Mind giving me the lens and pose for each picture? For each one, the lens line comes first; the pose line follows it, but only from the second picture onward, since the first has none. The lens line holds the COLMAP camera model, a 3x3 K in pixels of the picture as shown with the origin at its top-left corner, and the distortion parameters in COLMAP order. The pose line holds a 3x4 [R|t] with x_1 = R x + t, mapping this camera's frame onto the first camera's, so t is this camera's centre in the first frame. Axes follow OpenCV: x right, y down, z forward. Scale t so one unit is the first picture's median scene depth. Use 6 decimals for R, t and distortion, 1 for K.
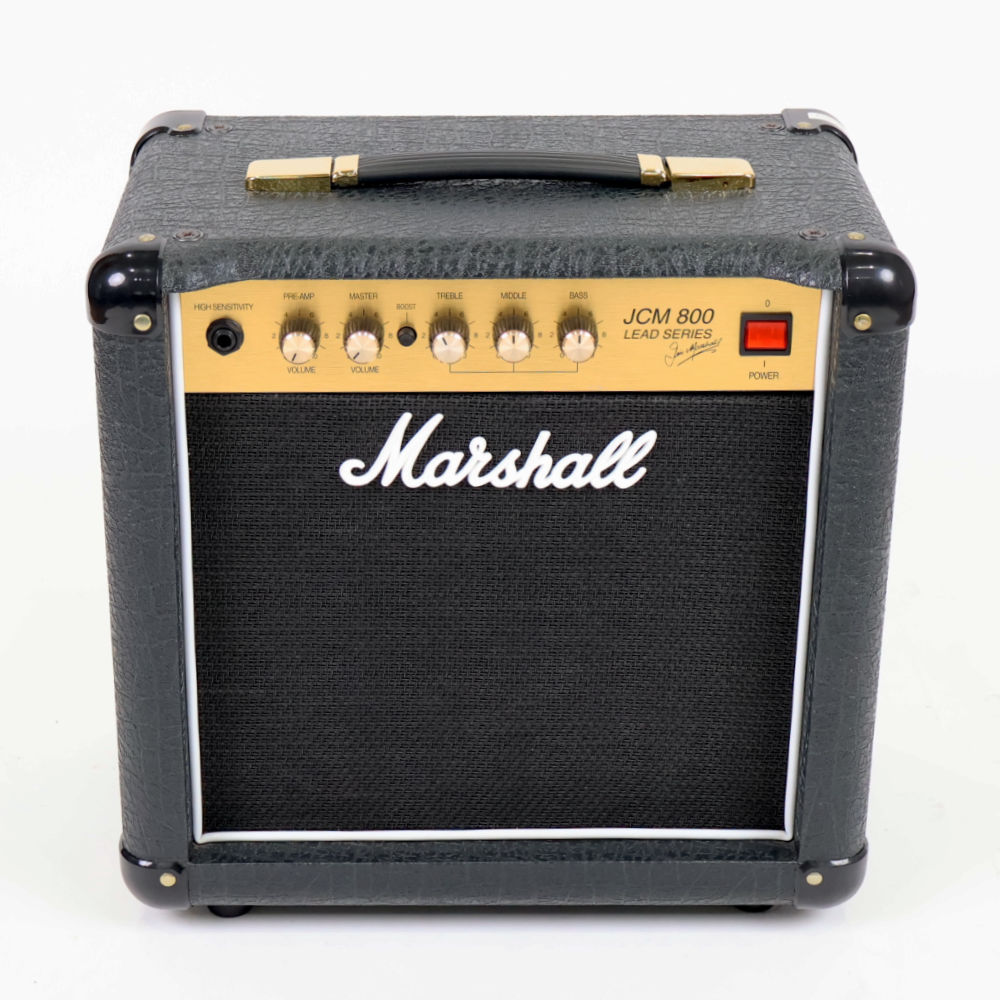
lens RADIAL K [[2403.2, 0, 500.0], [0, 2403.2, 500.0], [0, 0, 1]] dist [0.070317, 0.080866]
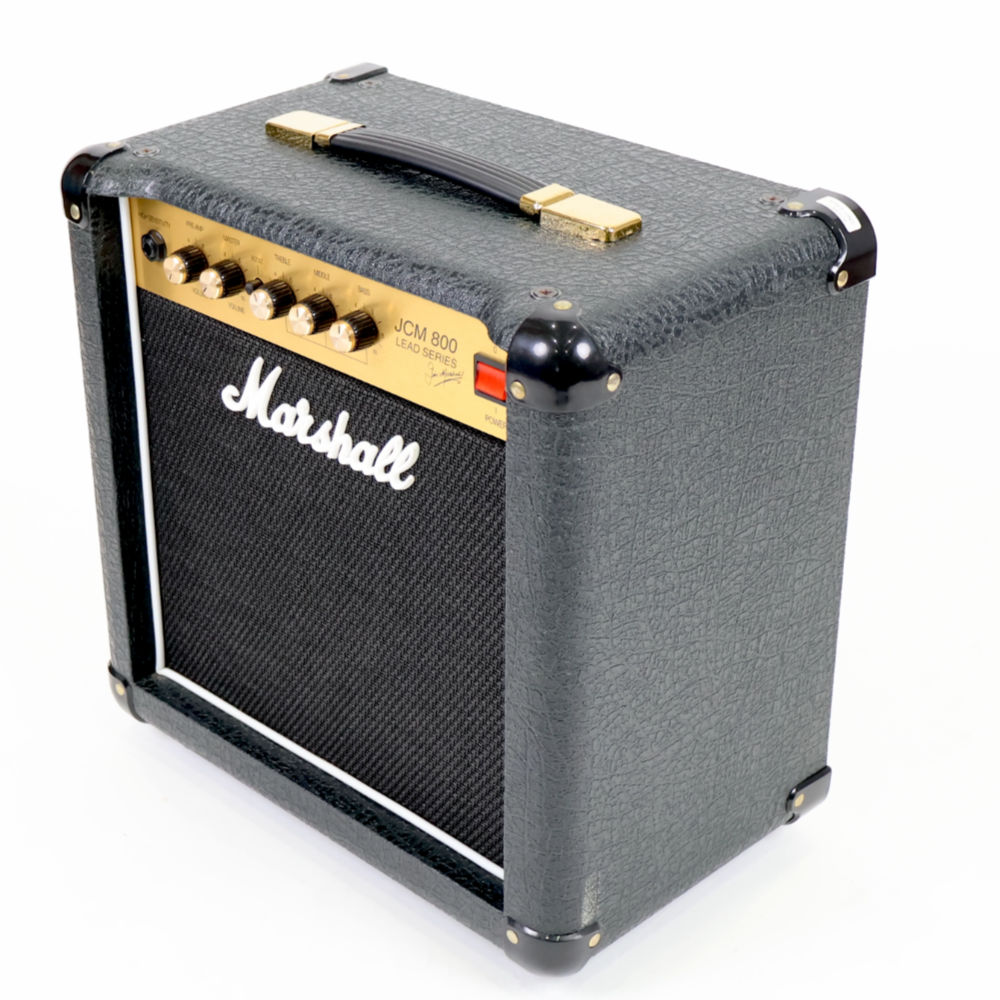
lens RADIAL K [[2075.3, 0, 500.0], [0, 2075.3, 500.0], [0, 0, 1]] dist [0.021626, -0.125221]
pose [[0.707867, 0.322248, -0.628554, 0.645538], [-0.299949, 0.942786, 0.145550, -0.143853], [0.639495, 0.085504, 0.764025, 0.355920]]
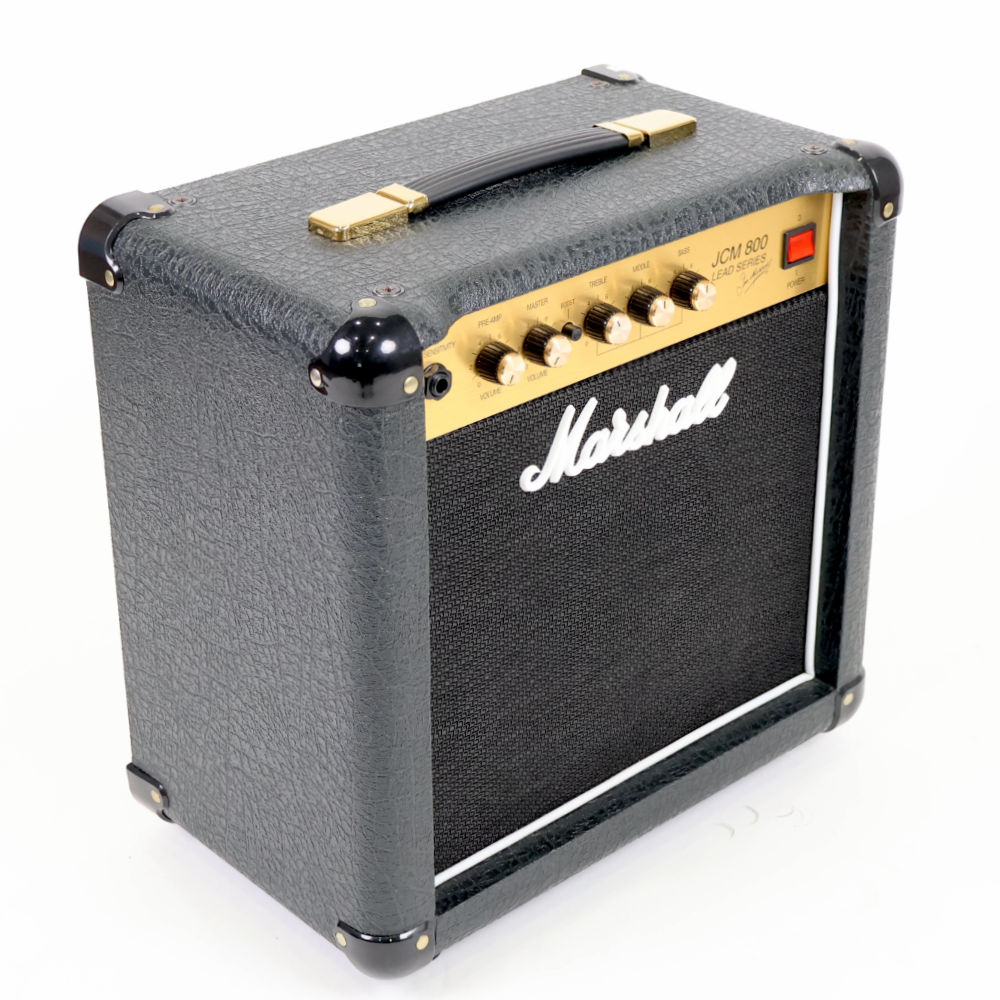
lens RADIAL K [[2075.3, 0, 500.0], [0, 2075.3, 500.0], [0, 0, 1]] dist [0.021626, -0.125221]
pose [[0.754605, -0.315408, 0.575403, -0.585391], [0.304594, 0.945071, 0.118587, -0.112386], [-0.581201, 0.085778, 0.809227, 0.295960]]
